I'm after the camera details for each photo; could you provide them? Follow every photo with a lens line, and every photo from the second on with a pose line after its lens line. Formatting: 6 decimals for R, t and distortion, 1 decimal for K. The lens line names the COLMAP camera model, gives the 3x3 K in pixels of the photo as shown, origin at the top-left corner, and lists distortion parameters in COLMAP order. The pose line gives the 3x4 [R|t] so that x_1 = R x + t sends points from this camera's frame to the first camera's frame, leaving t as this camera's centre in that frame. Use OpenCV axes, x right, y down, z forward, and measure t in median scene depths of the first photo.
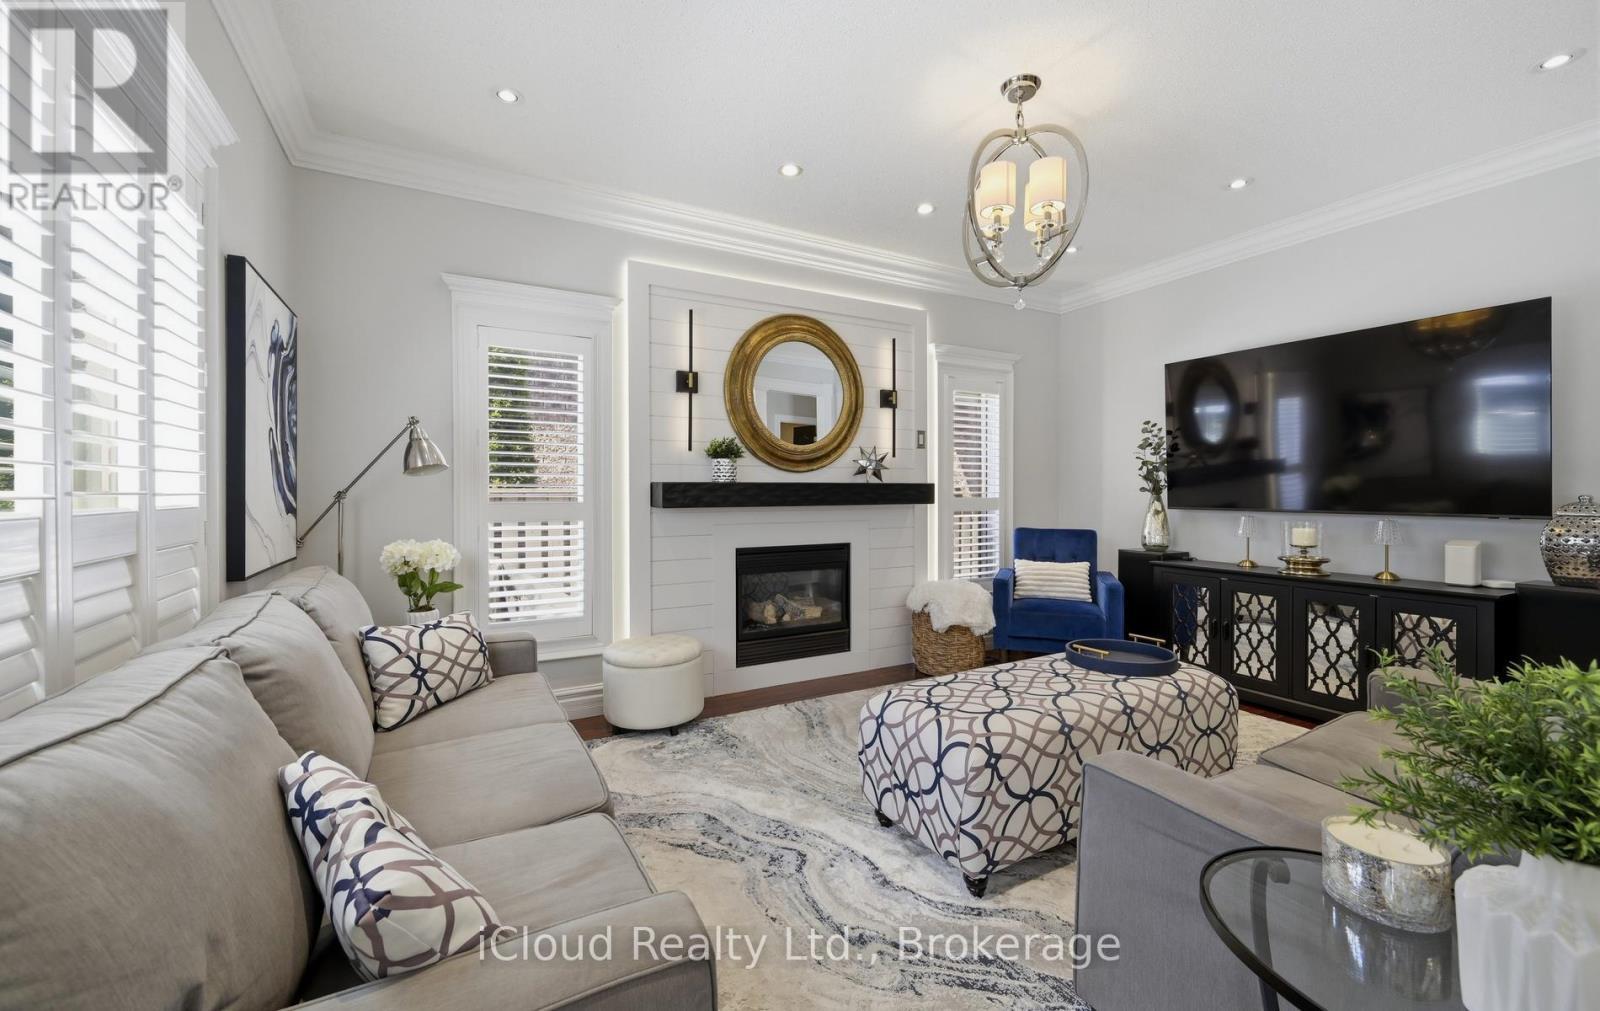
lens RADIAL K [[630.8, 0, 806.7], [0, 630.8, 495.3], [0, 0, 1]] dist [-0.000951, -0.000046]
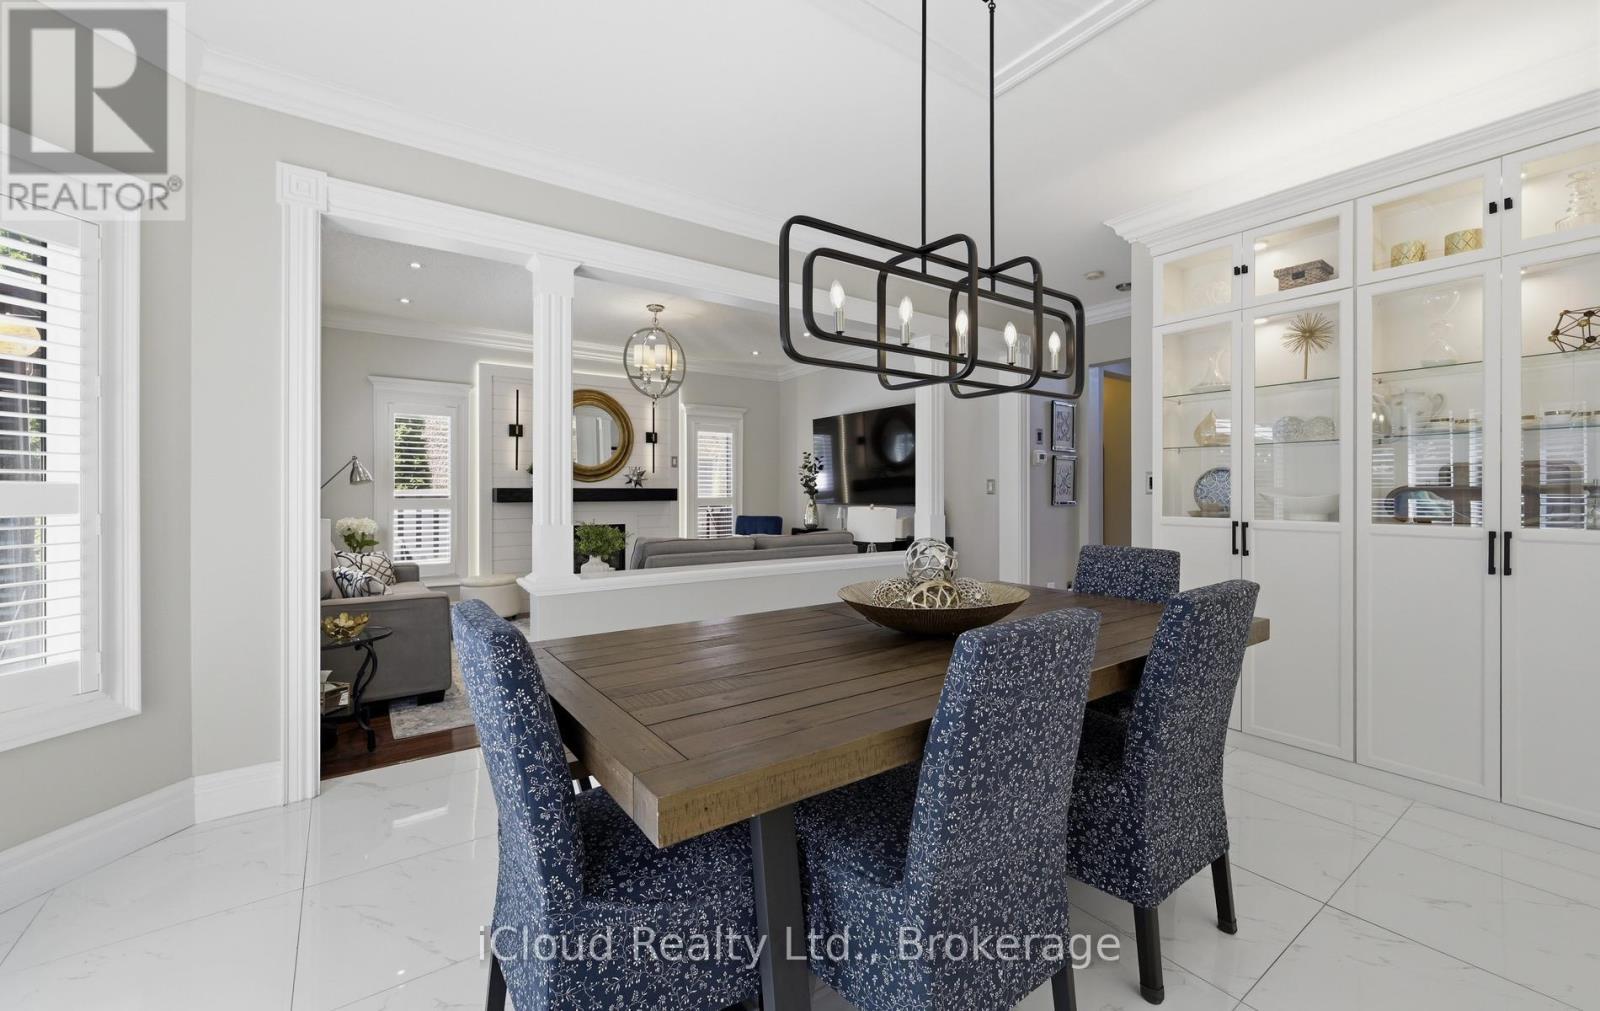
lens RADIAL K [[630.8, 0, 808.8], [0, 630.8, 490.9], [0, 0, 1]] dist [-0.000951, -0.000046]
pose [[0.993322, 0.001078, 0.115372, 0.383574], [0.000112, 0.999947, -0.010311, 0.005470], [-0.115377, 0.010255, 0.993269, -0.764401]]
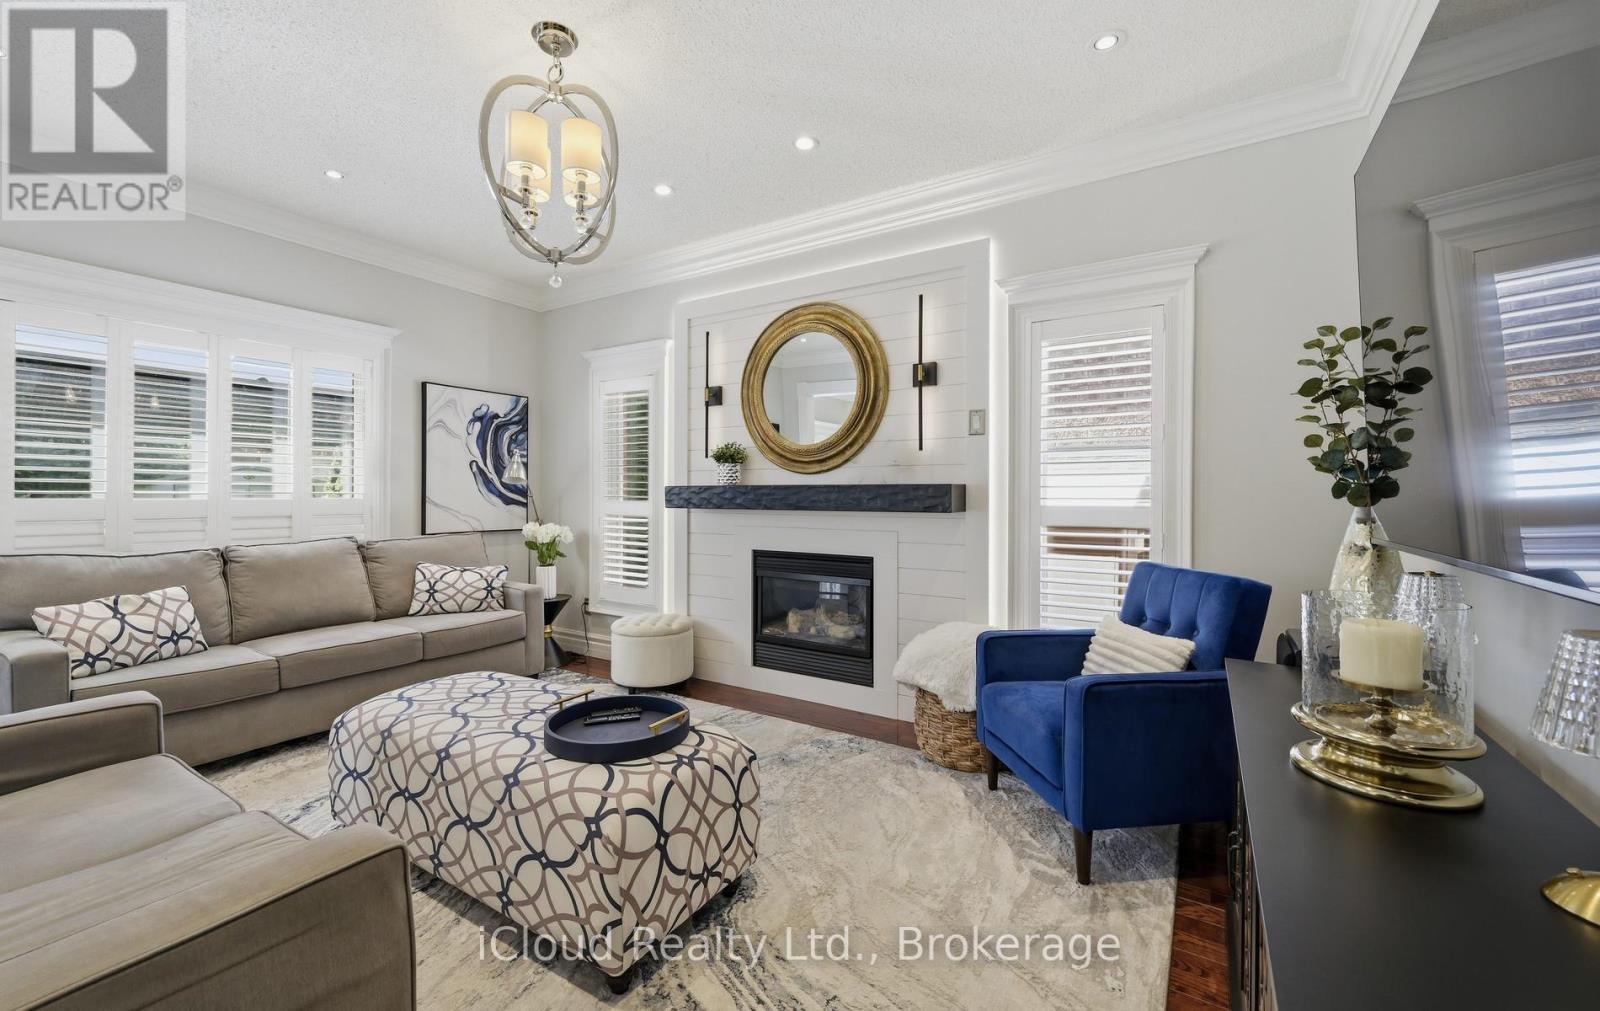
lens RADIAL K [[630.8, 0, 812.6], [0, 630.8, 496.1], [0, 0, 1]] dist [-0.000951, -0.000046]
pose [[0.490110, 0.004864, -0.871647, 0.799499], [-0.011404, 0.999935, -0.000832, -0.003633], [0.871586, 0.010348, 0.490133, 0.555380]]
